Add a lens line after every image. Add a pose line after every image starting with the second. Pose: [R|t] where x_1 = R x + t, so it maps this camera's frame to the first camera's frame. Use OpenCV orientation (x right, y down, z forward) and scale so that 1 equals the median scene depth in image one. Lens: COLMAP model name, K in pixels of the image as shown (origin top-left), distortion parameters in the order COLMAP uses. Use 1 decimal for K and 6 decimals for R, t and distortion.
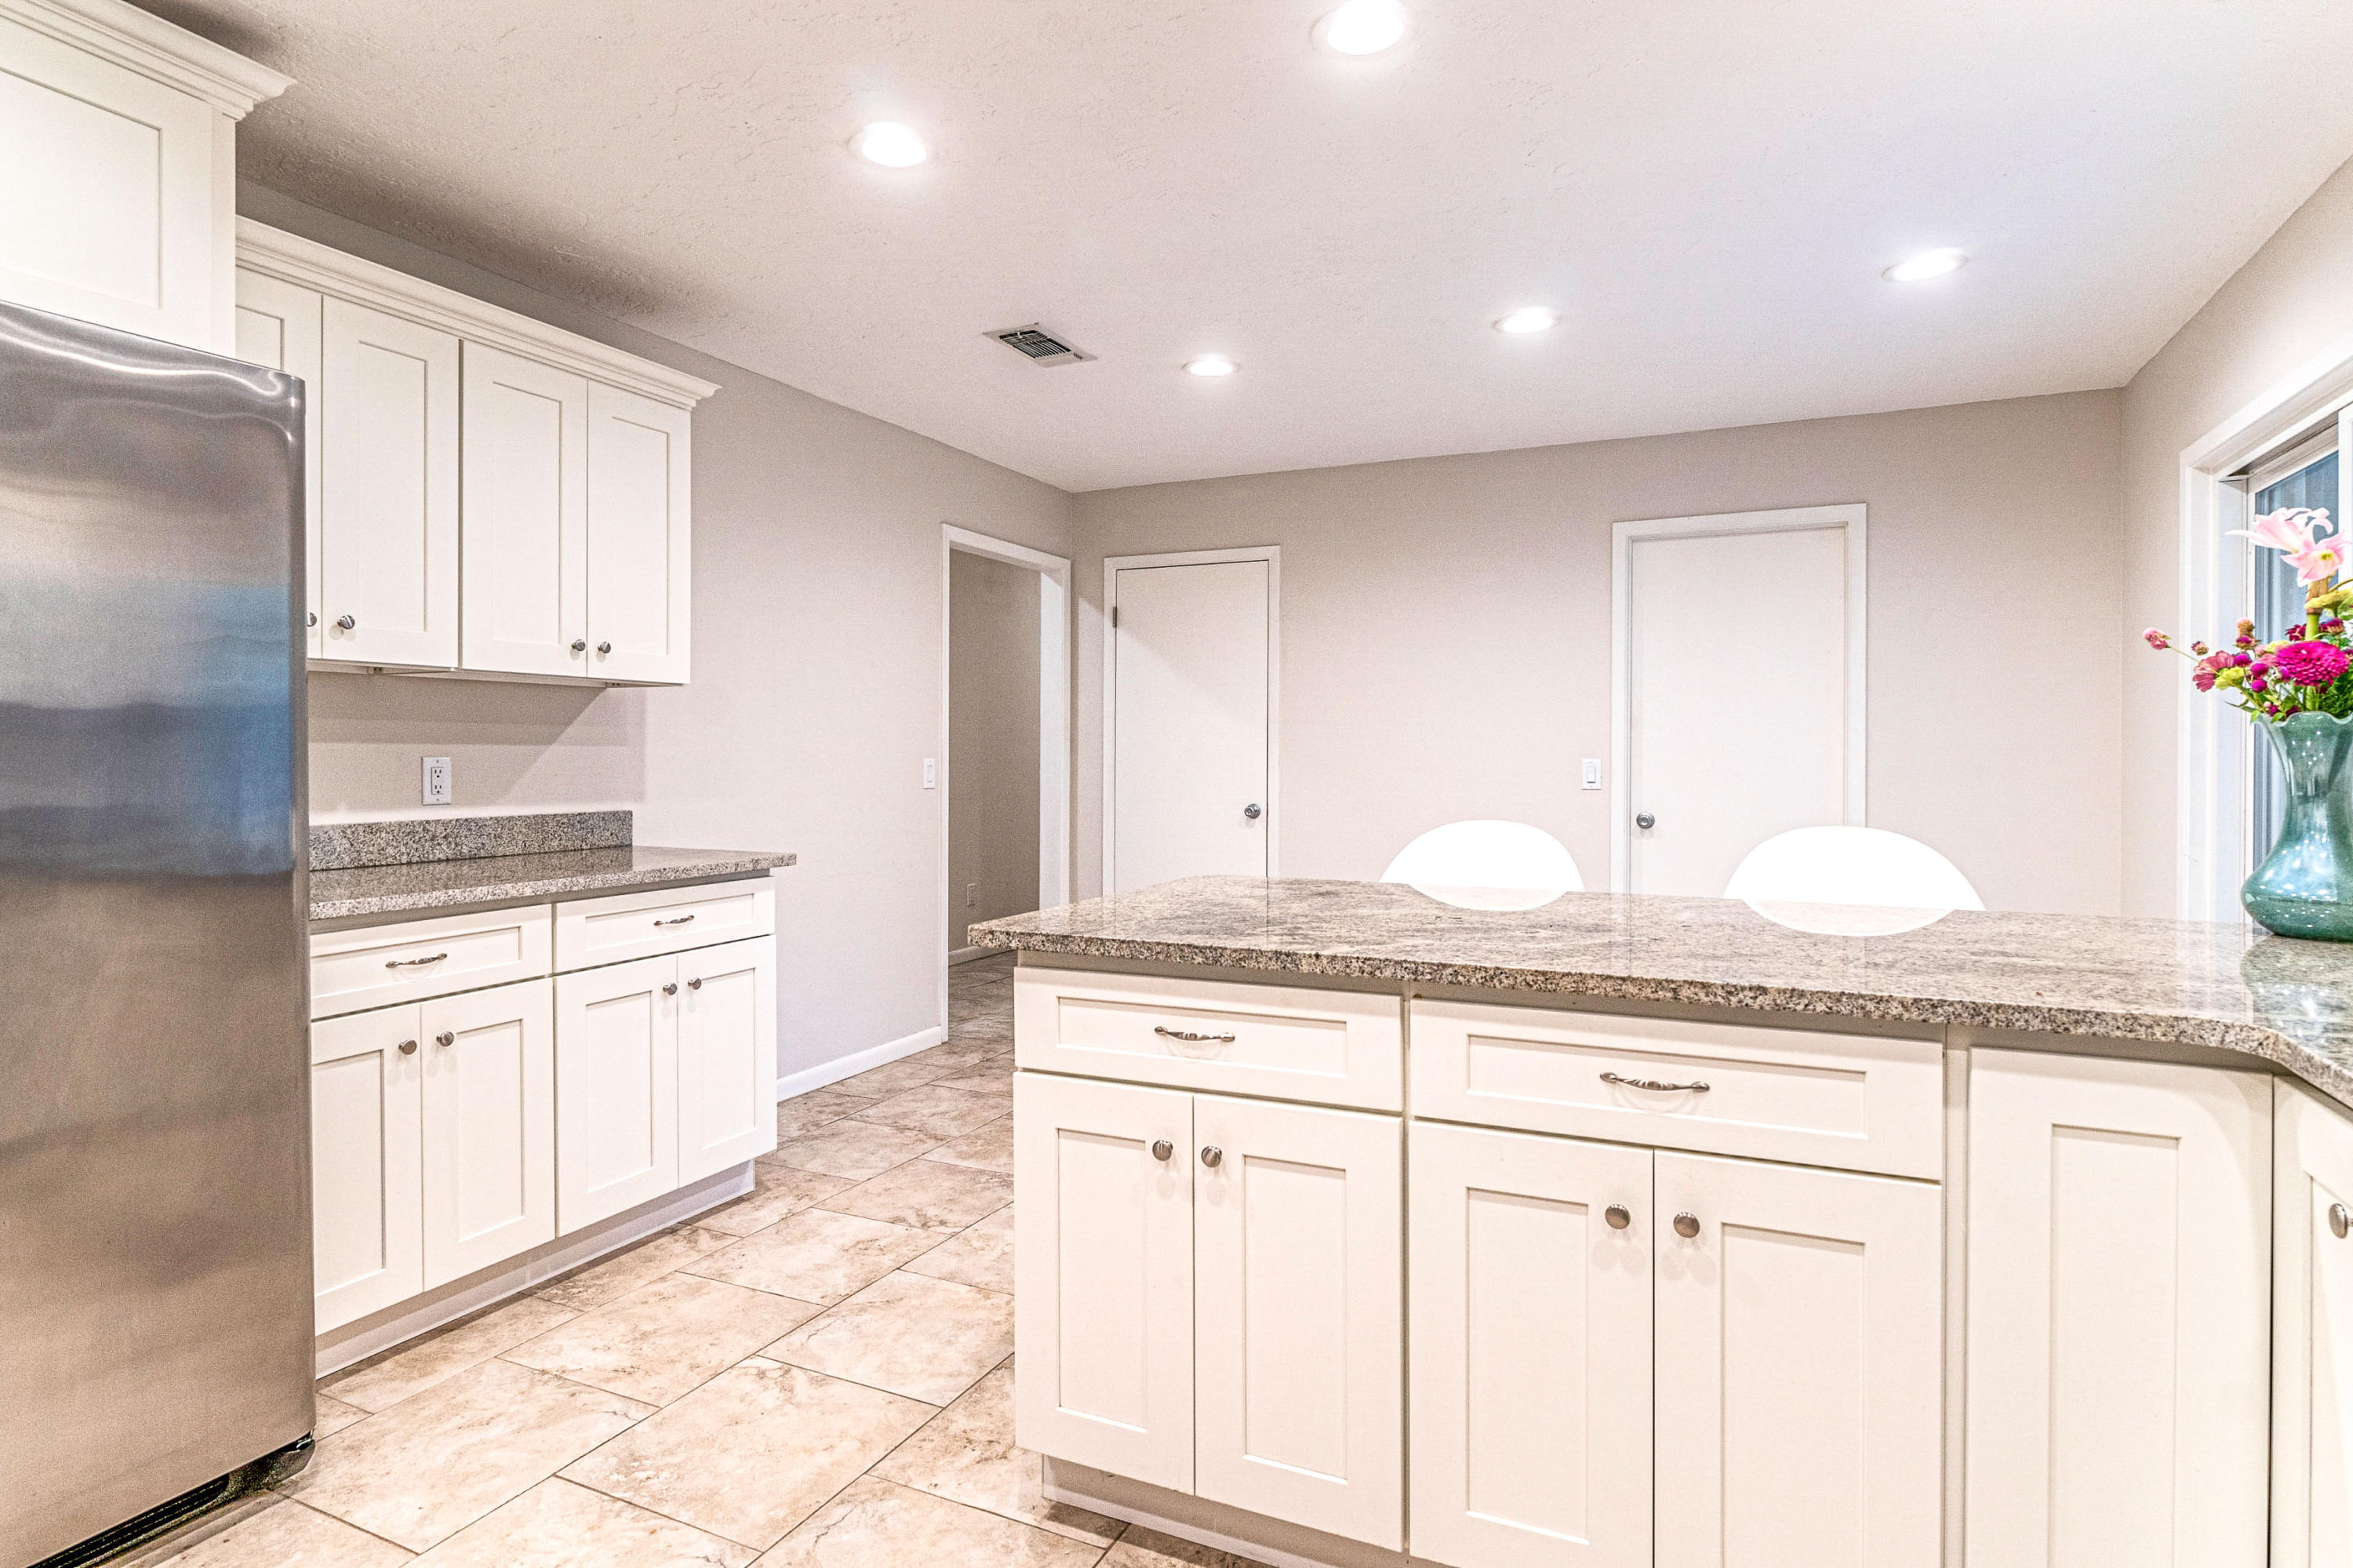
lens RADIAL K [[1252.2, 0, 1149.0], [0, 1252.2, 761.4], [0, 0, 1]] dist [0.000683, -0.002223]
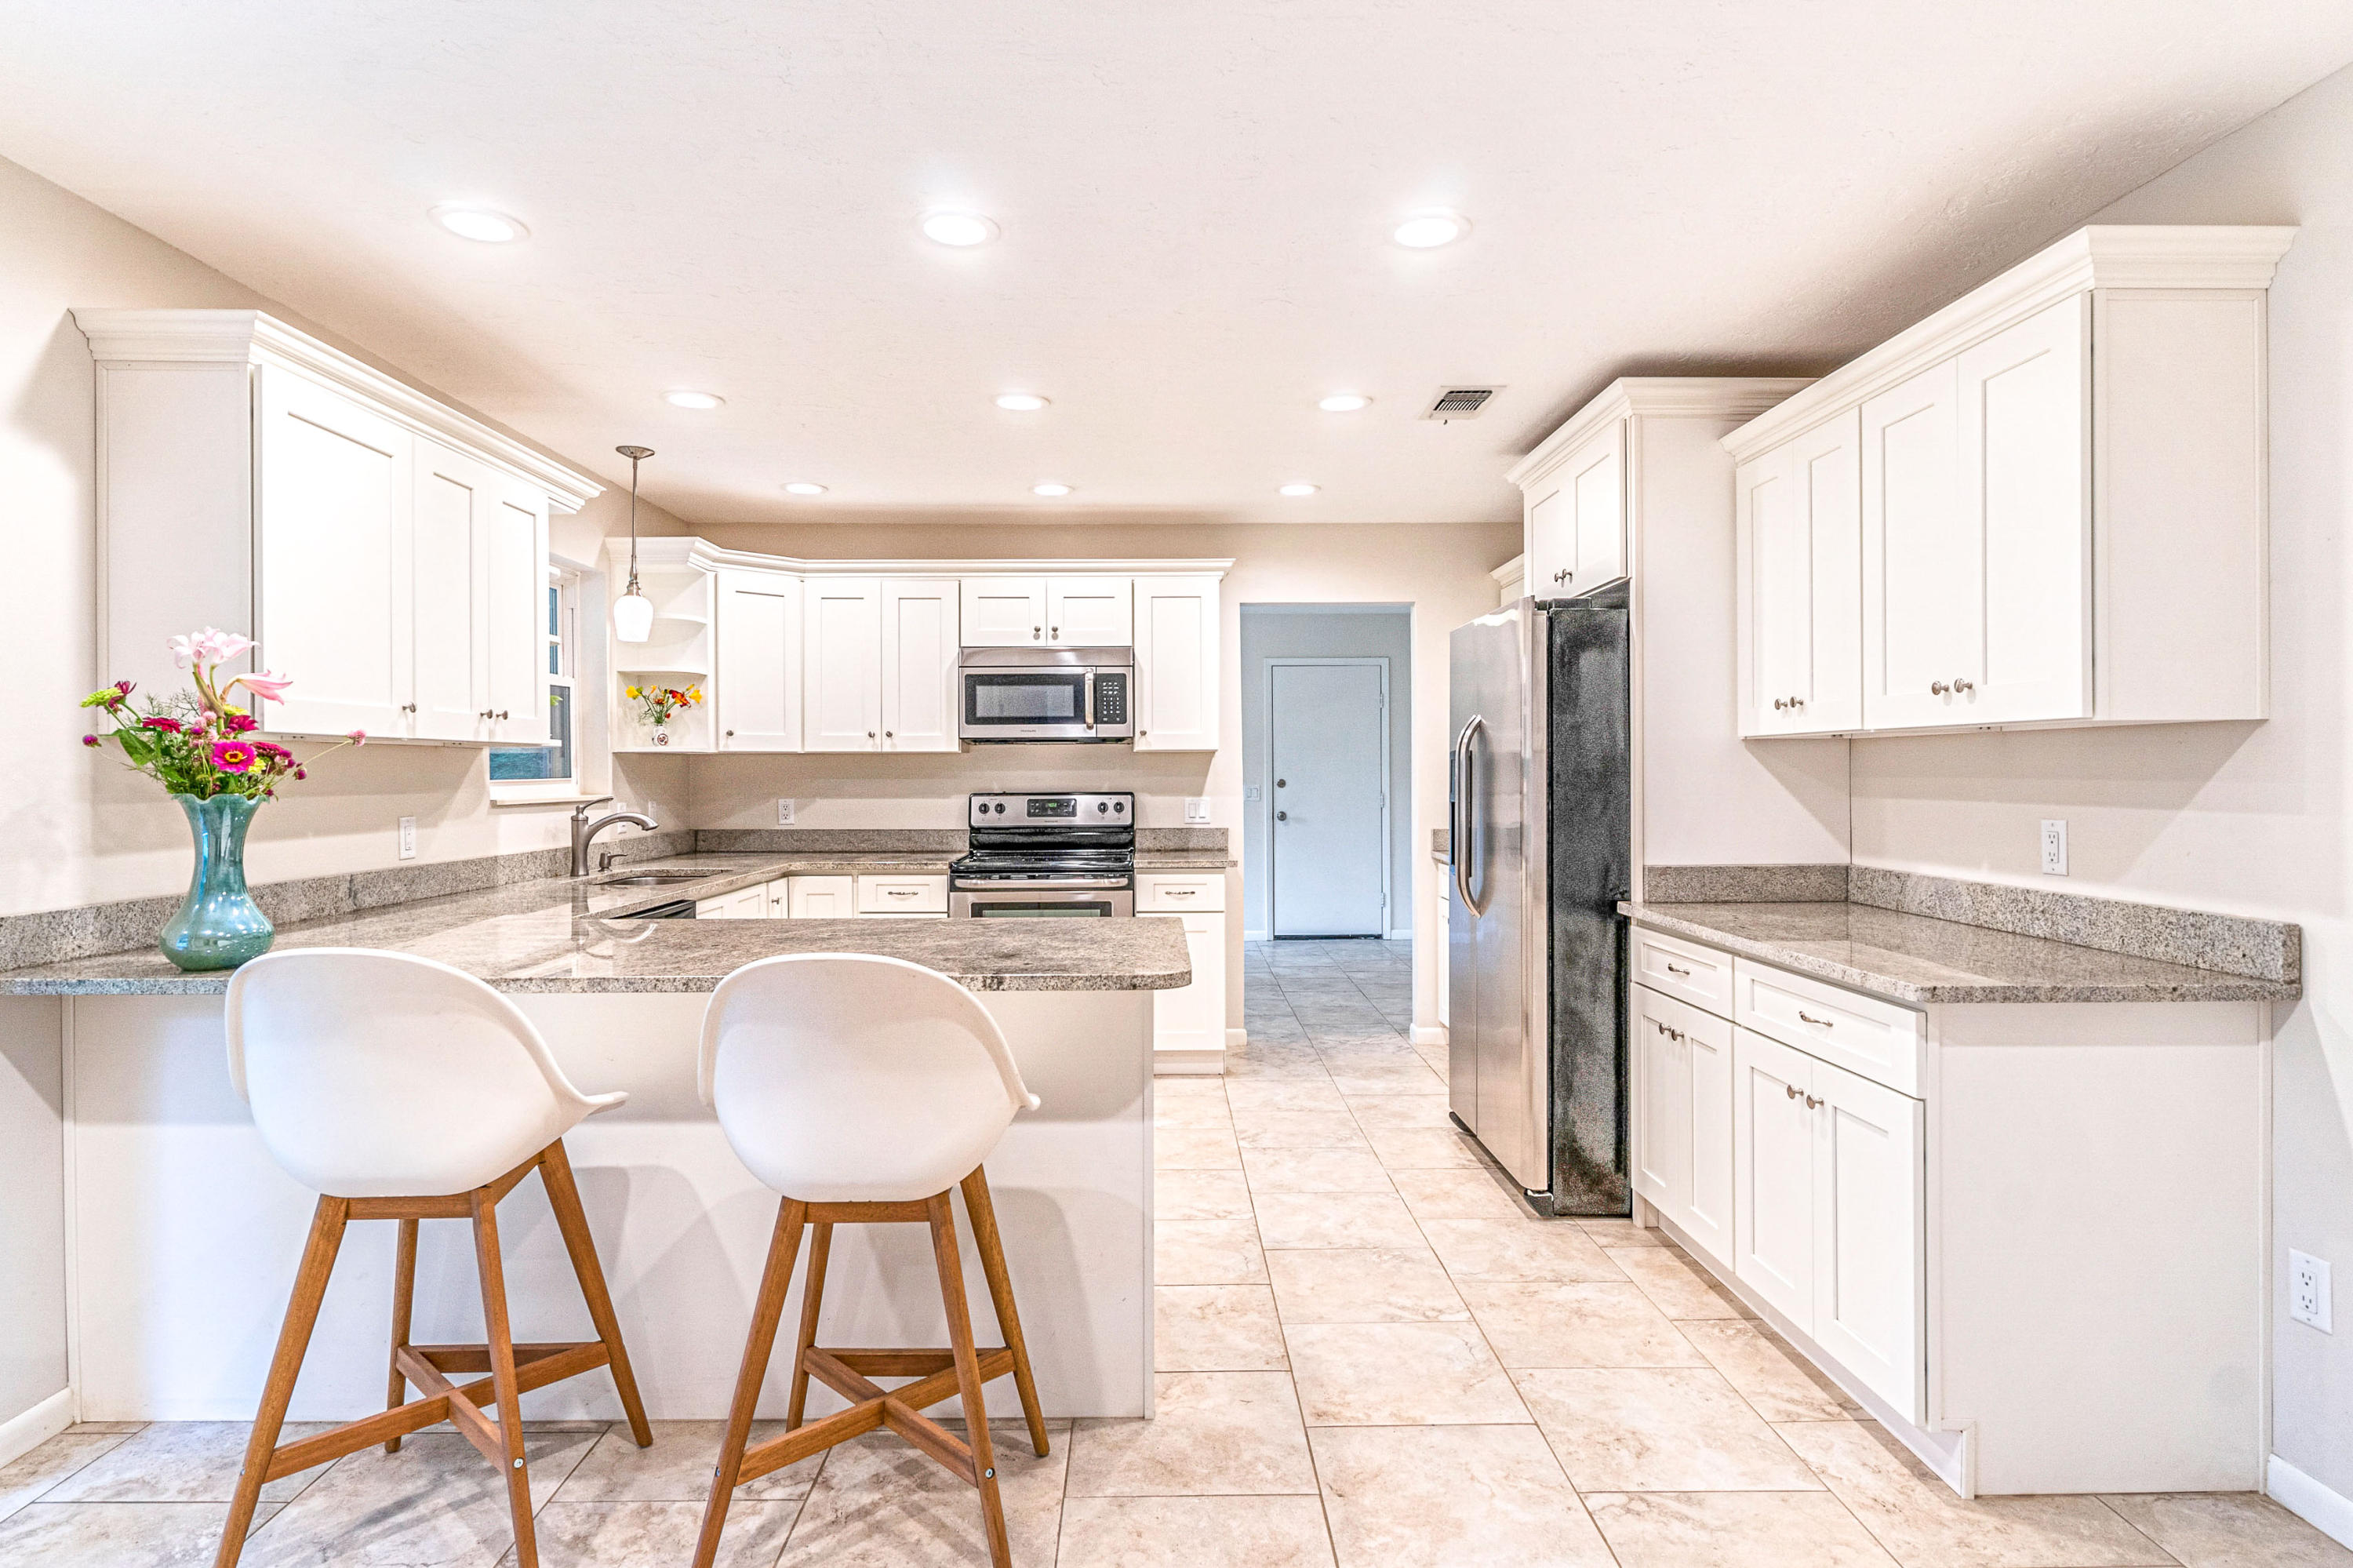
lens RADIAL K [[1252.2, 0, 1167.7], [0, 1252.2, 775.8], [0, 0, 1]] dist [0.000683, -0.002223]
pose [[-0.893216, 0.003015, -0.449619, 0.404661], [0.000073, 0.999978, 0.006559, -0.043105], [0.449629, 0.005826, -0.893197, 1.638984]]
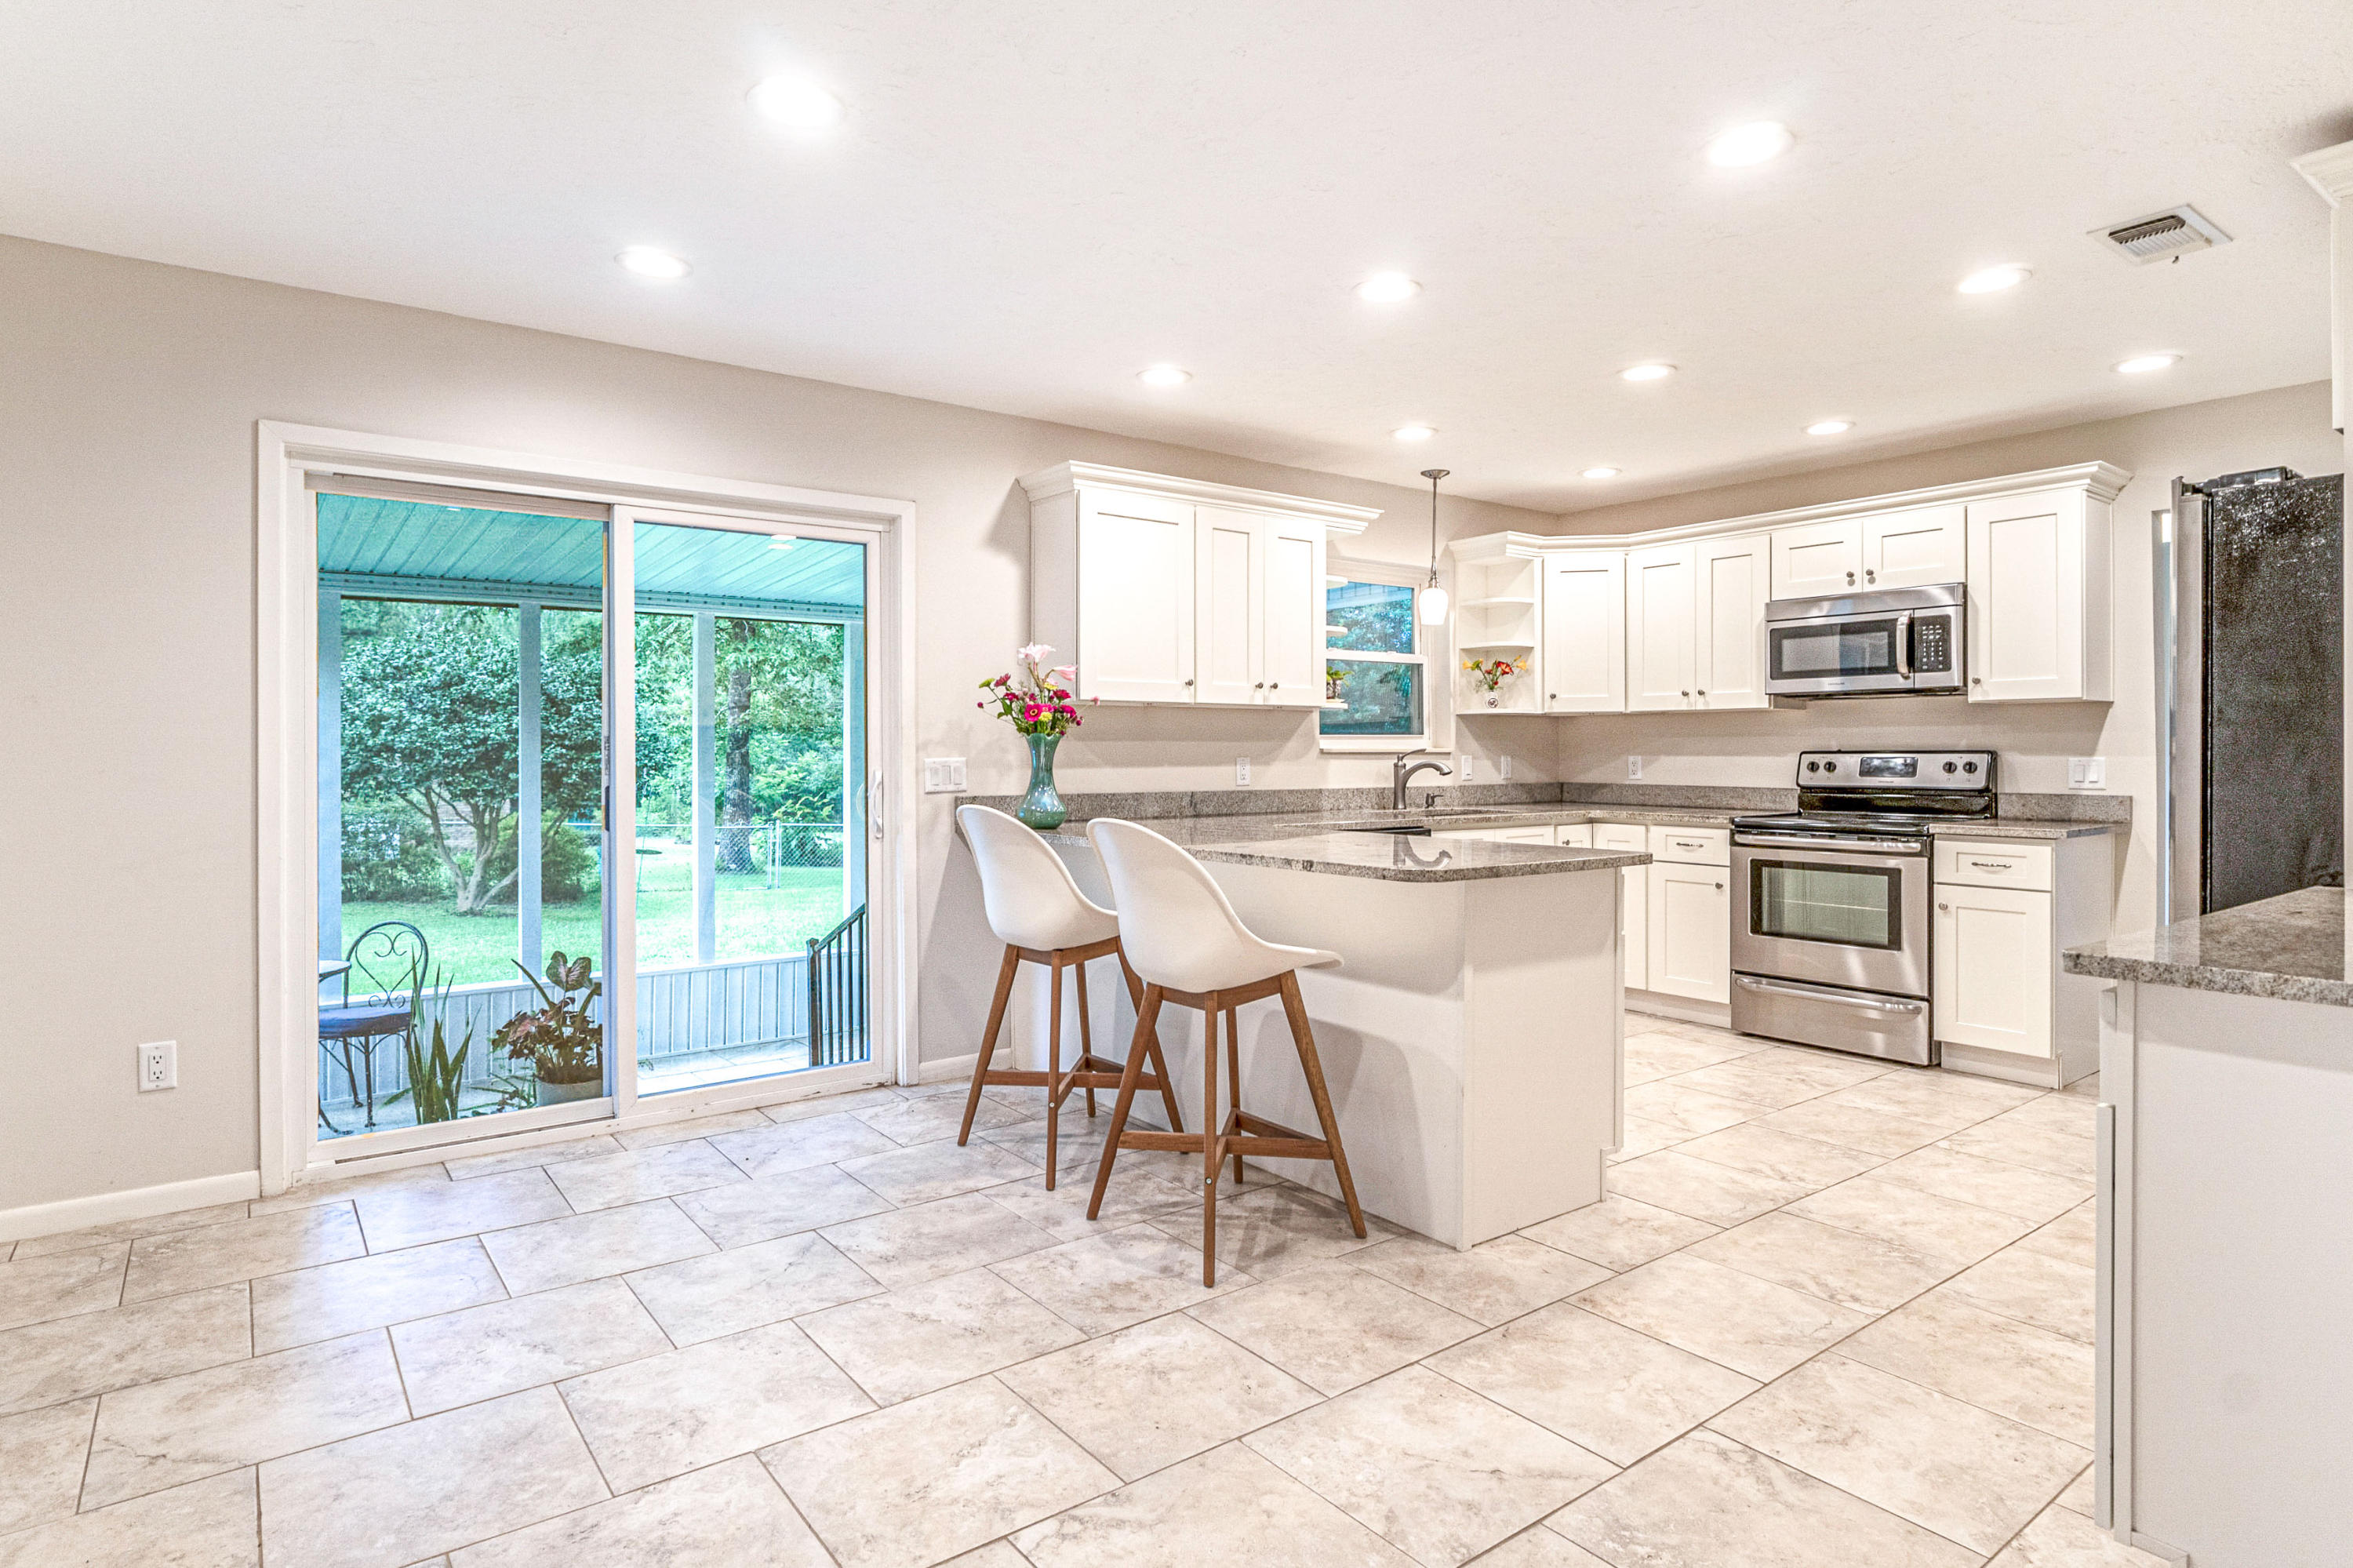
lens RADIAL K [[1252.2, 0, 1159.5], [0, 1252.2, 762.4], [0, 0, 1]] dist [0.000683, -0.002223]
pose [[-0.886957, -0.004768, 0.461827, -0.223764], [0.000814, 0.999929, 0.011887, -0.008903], [-0.461851, 0.010919, -0.886890, 1.887591]]
